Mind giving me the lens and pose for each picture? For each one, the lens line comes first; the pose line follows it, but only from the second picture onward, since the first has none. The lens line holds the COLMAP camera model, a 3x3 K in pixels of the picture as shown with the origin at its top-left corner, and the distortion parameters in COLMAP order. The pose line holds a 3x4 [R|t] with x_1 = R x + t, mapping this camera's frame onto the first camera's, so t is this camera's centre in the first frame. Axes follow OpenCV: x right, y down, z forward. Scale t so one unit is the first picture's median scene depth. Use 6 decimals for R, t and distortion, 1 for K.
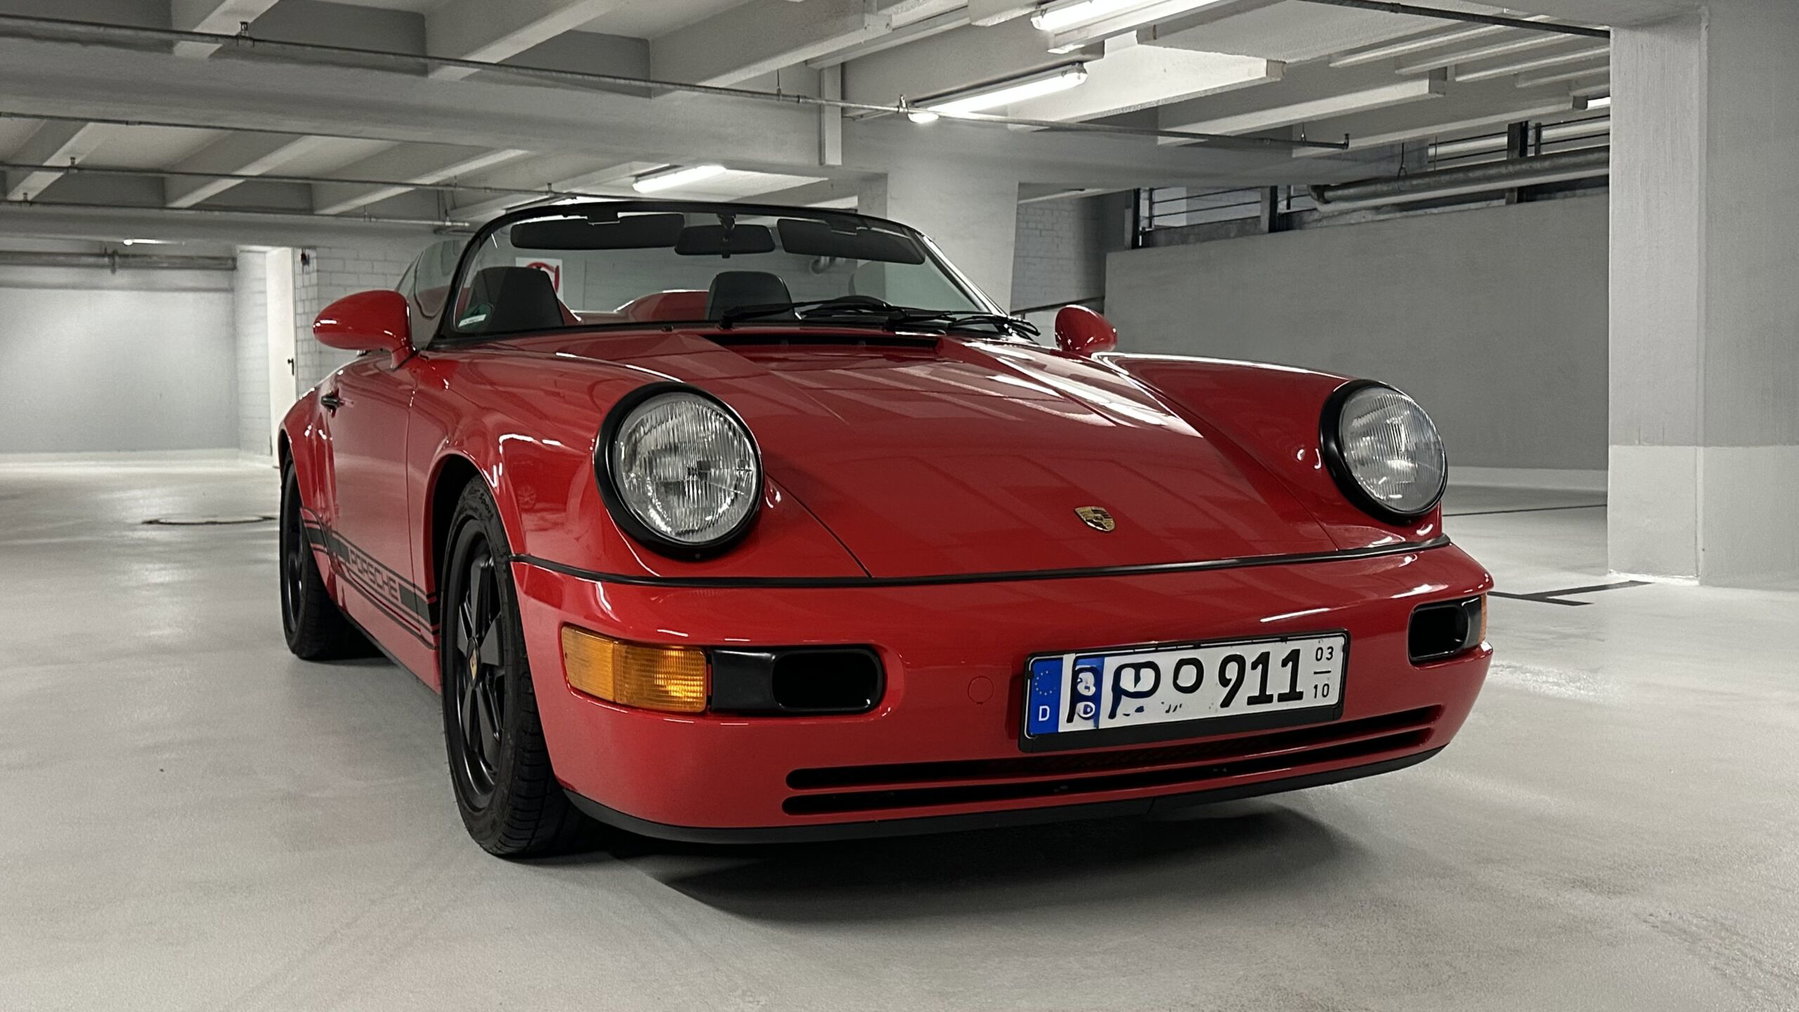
lens RADIAL K [[1780.1, 0, 905.3], [0, 1780.1, 546.3], [0, 0, 1]] dist [0.192049, -0.388620]
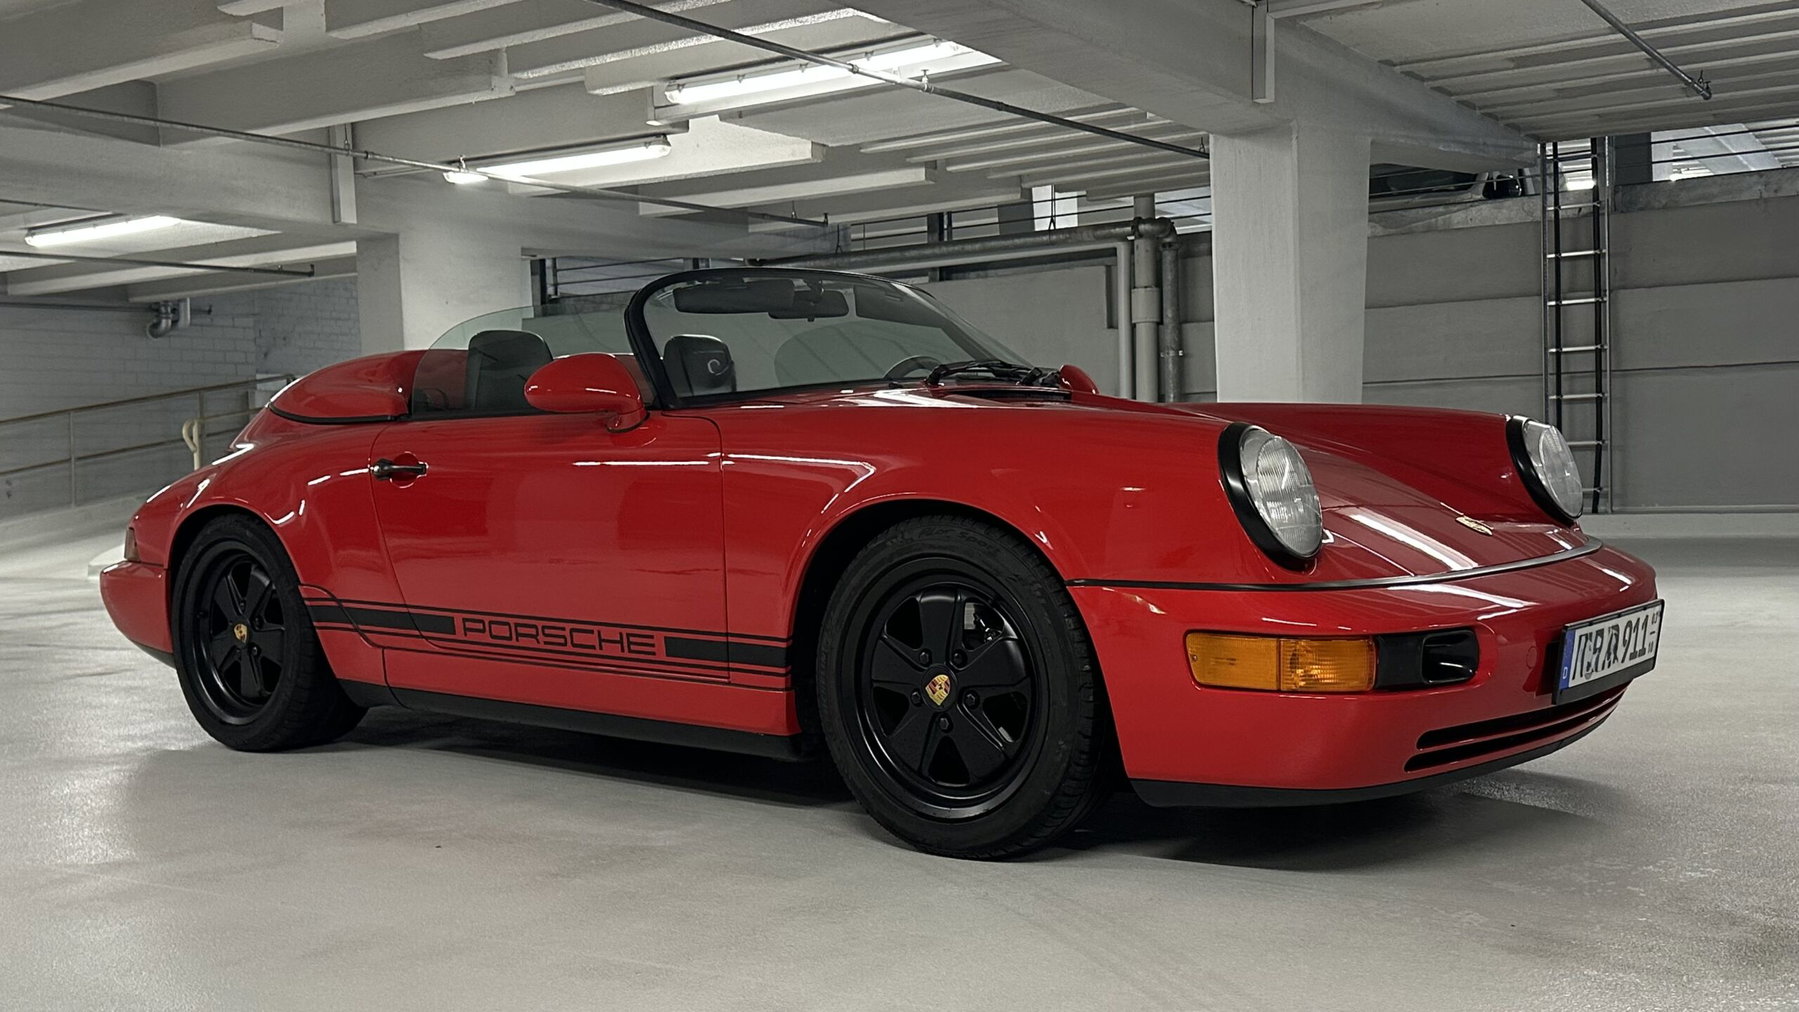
lens RADIAL K [[1817.5, 0, 893.8], [0, 1817.5, 592.2], [0, 0, 1]] dist [0.204678, -0.468681]
pose [[0.903632, -0.058624, 0.424278, -0.219439], [0.065430, 0.997856, -0.001476, 0.001730], [-0.423282, 0.029094, 0.905531, 0.001379]]
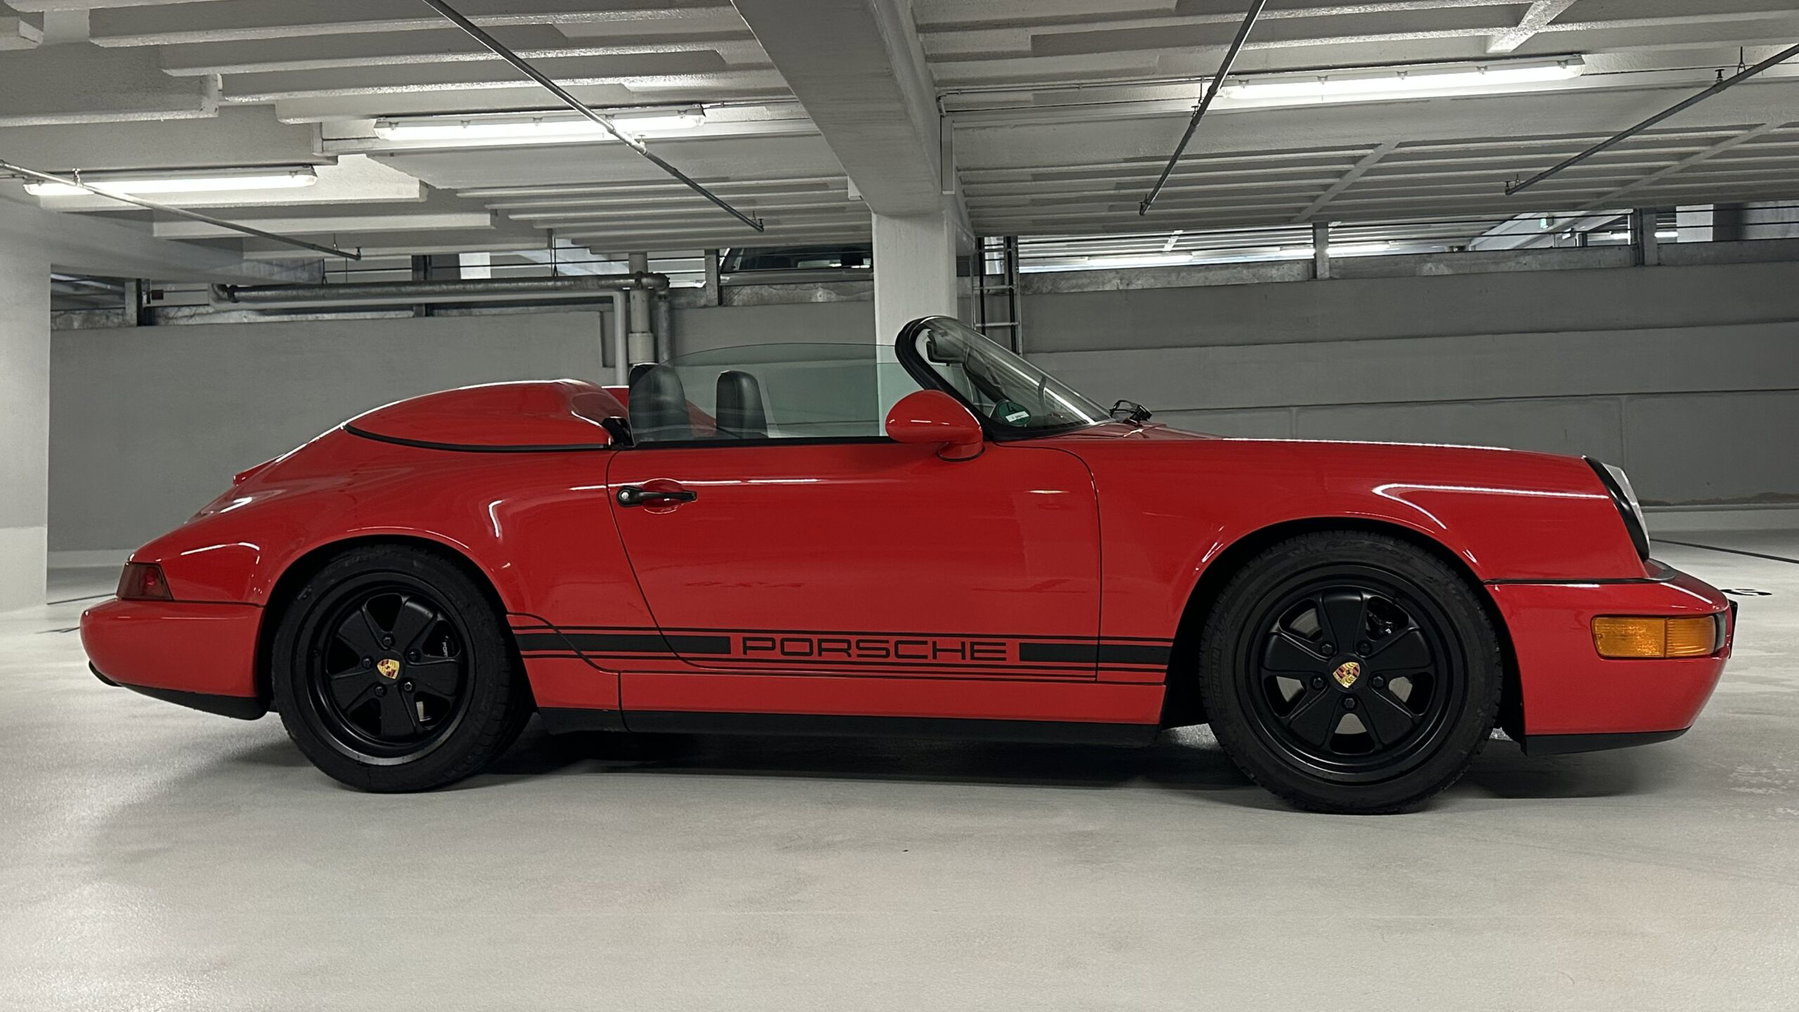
lens RADIAL K [[1615.9, 0, 899.5], [0, 1615.9, 506.0], [0, 0, 1]] dist [0.170117, -0.352426]
pose [[0.598927, -0.040327, 0.799787, -0.418042], [0.093942, 0.995373, -0.020161, -0.019469], [-0.795274, 0.087209, 0.599945, 0.158447]]
